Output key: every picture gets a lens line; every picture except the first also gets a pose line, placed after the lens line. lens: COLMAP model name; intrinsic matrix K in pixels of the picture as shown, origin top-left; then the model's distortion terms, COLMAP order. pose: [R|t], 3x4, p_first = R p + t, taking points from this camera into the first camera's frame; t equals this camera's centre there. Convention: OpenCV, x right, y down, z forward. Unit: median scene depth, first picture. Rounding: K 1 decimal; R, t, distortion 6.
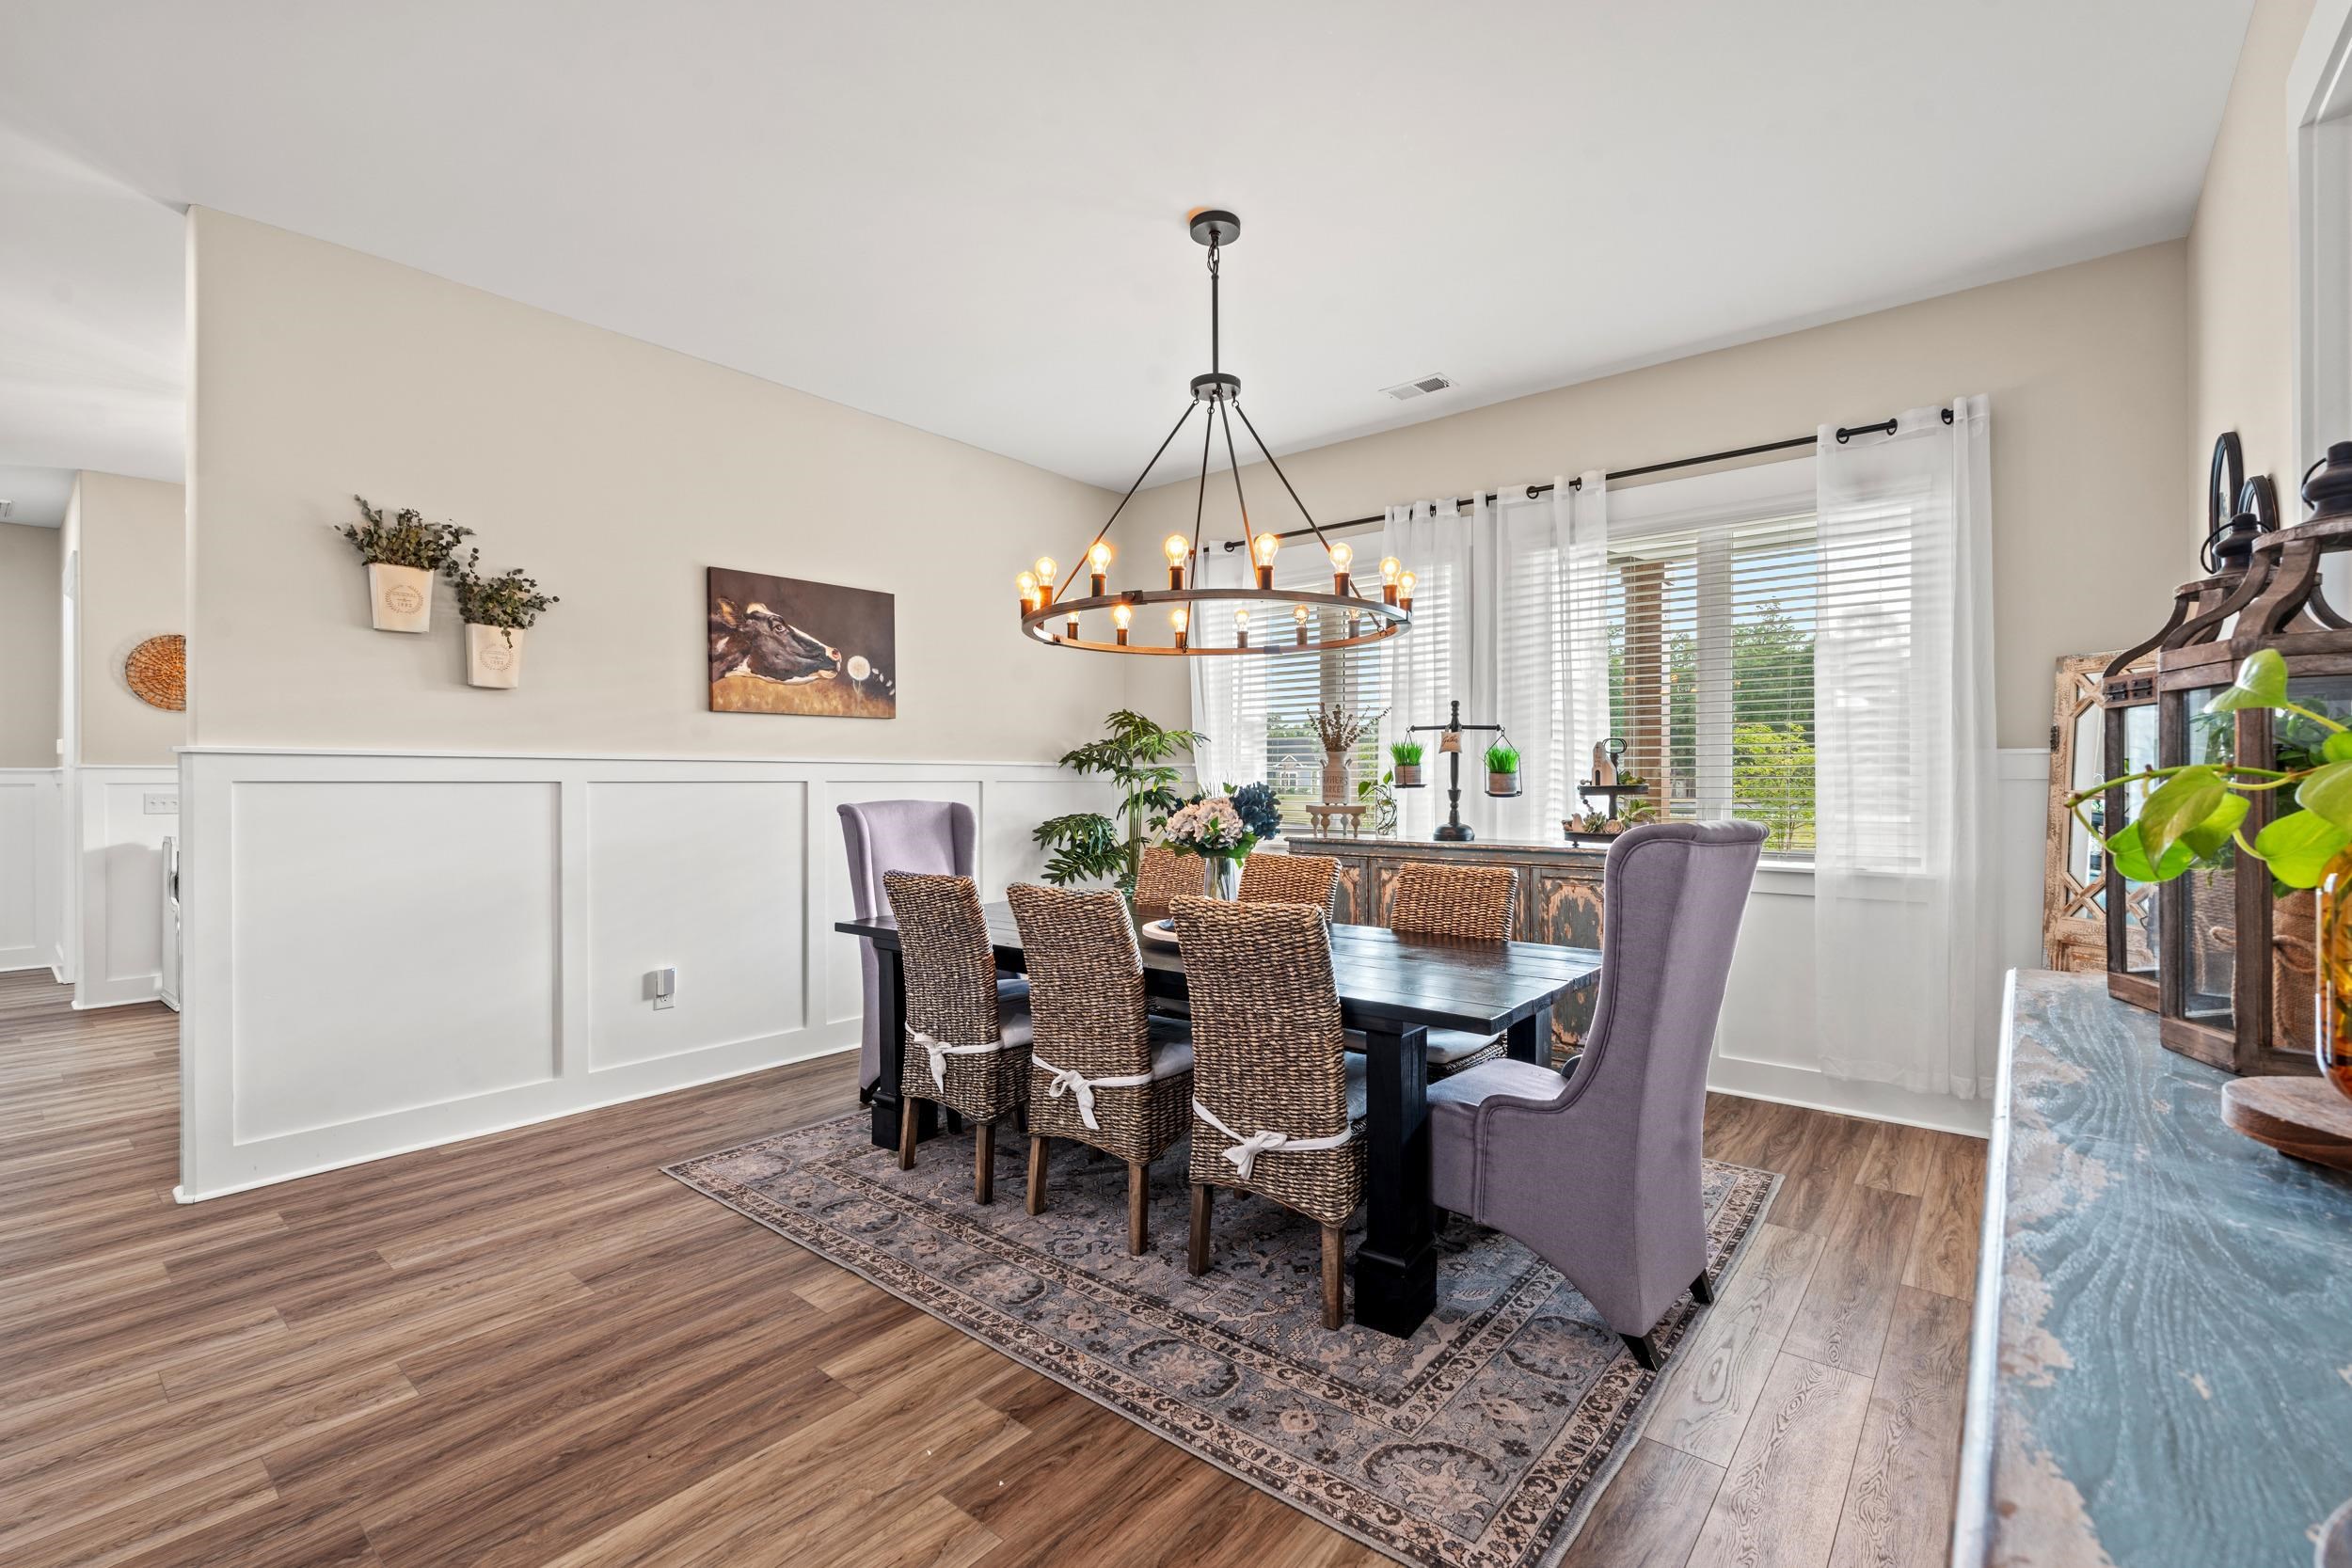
lens RADIAL K [[1035.8, 0, 1172.6], [0, 1035.8, 777.6], [0, 0, 1]] dist [-0.004587, 0.000521]
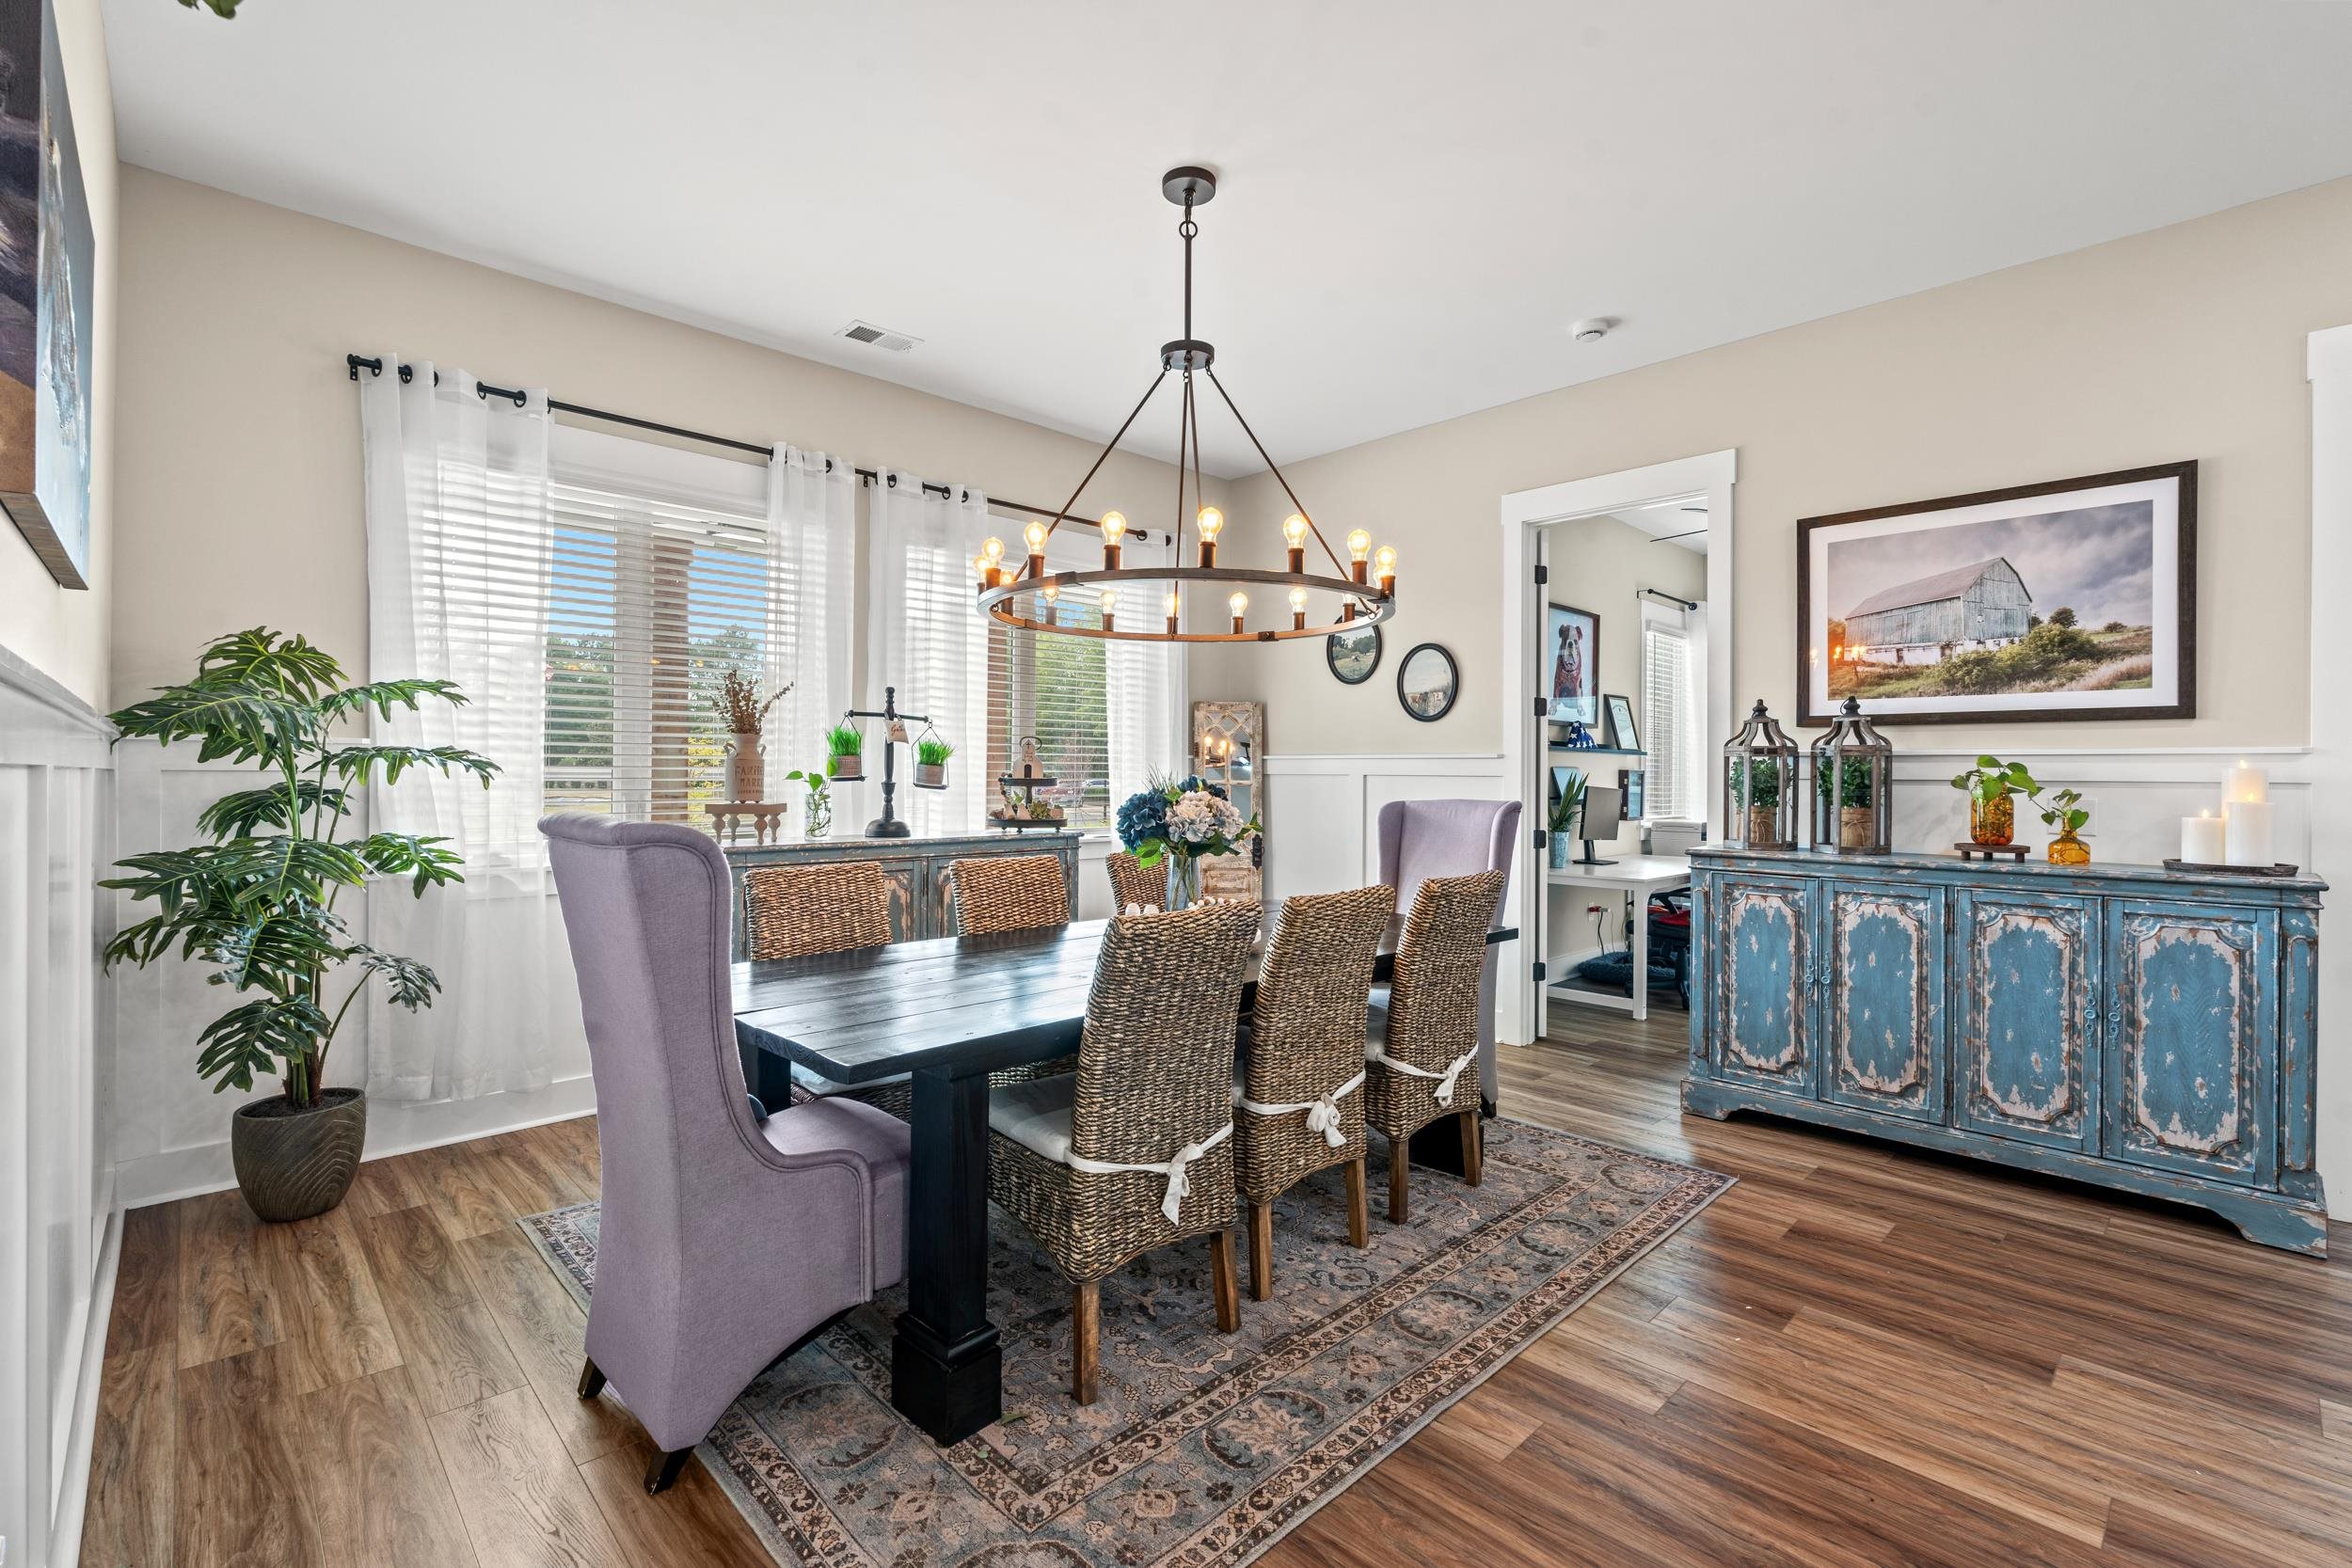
lens RADIAL K [[1035.8, 0, 1181.1], [0, 1035.8, 770.3], [0, 0, 1]] dist [-0.004587, 0.000521]
pose [[0.108350, 0.004268, 0.994104, -0.978815], [-0.008921, 0.999955, -0.003321, 0.002377], [-0.994073, -0.008508, 0.108384, 0.991617]]
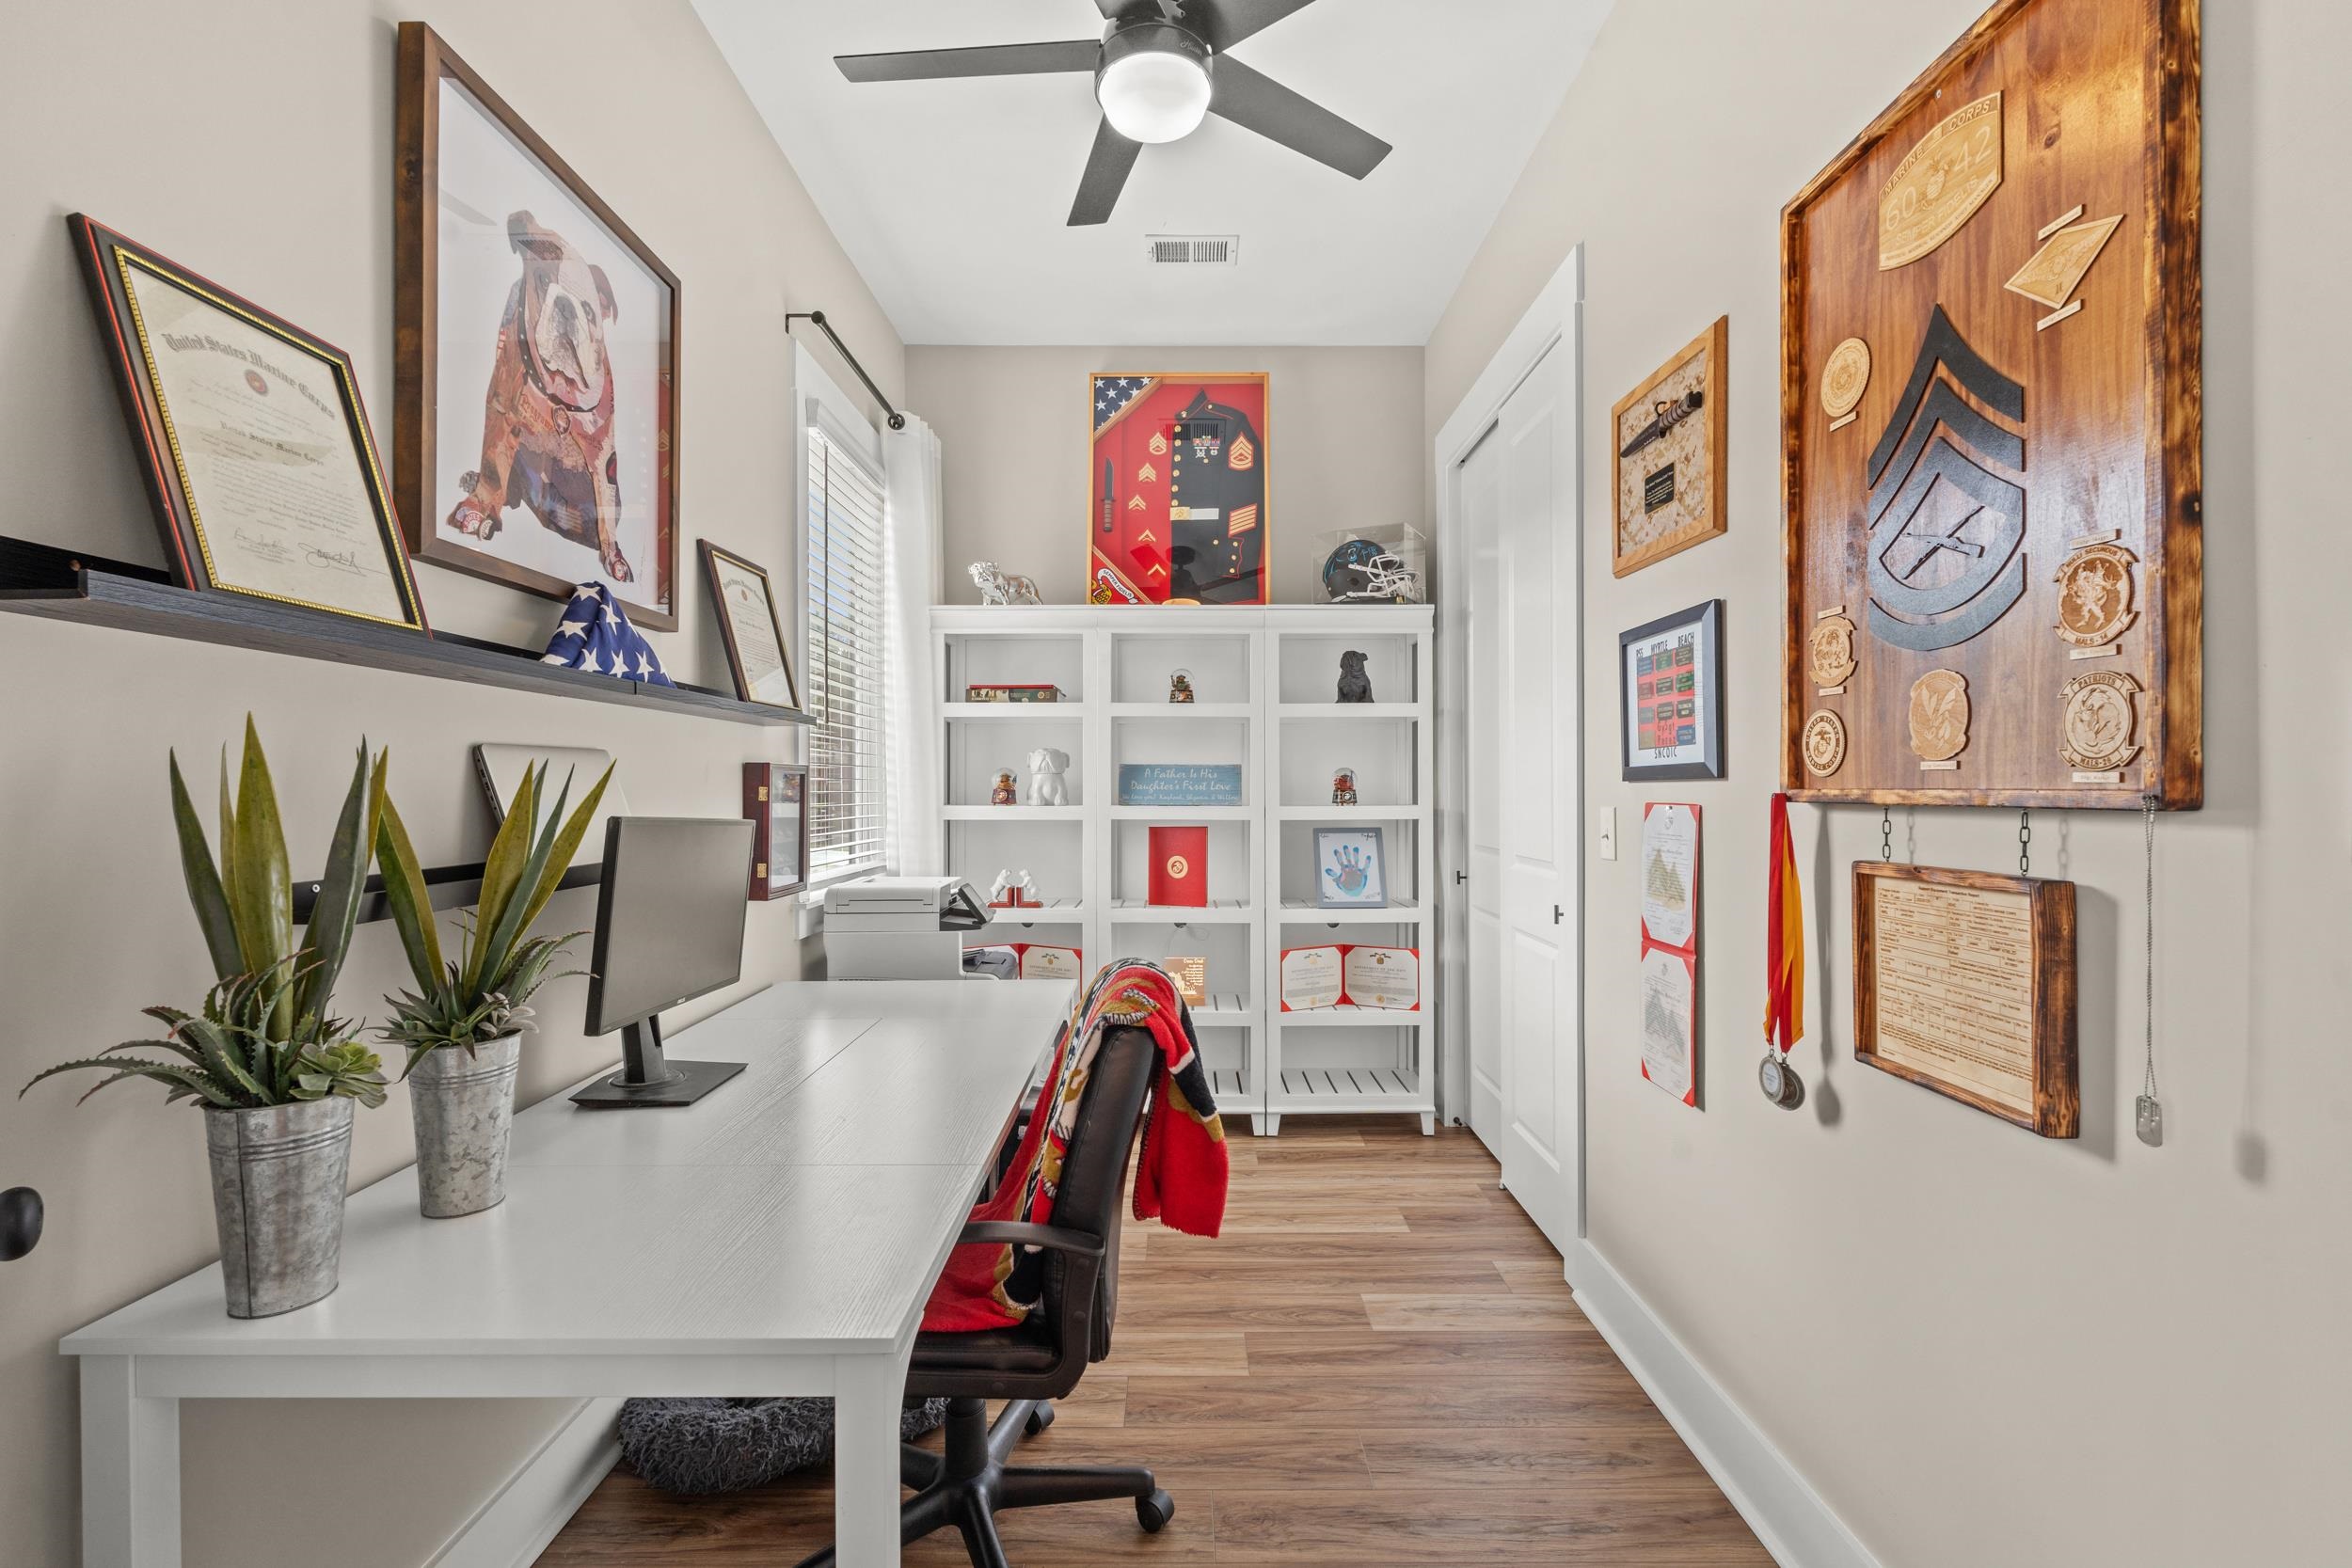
lens RADIAL K [[1035.8, 0, 1184.2], [0, 1035.8, 780.6], [0, 0, 1]] dist [-0.004587, 0.000521]
pose [[-0.643764, 0.001932, 0.765221, 0.586962], [0.004338, 0.999990, 0.001125, 0.000833], [-0.765211, 0.004044, -0.643766, 0.527037]]
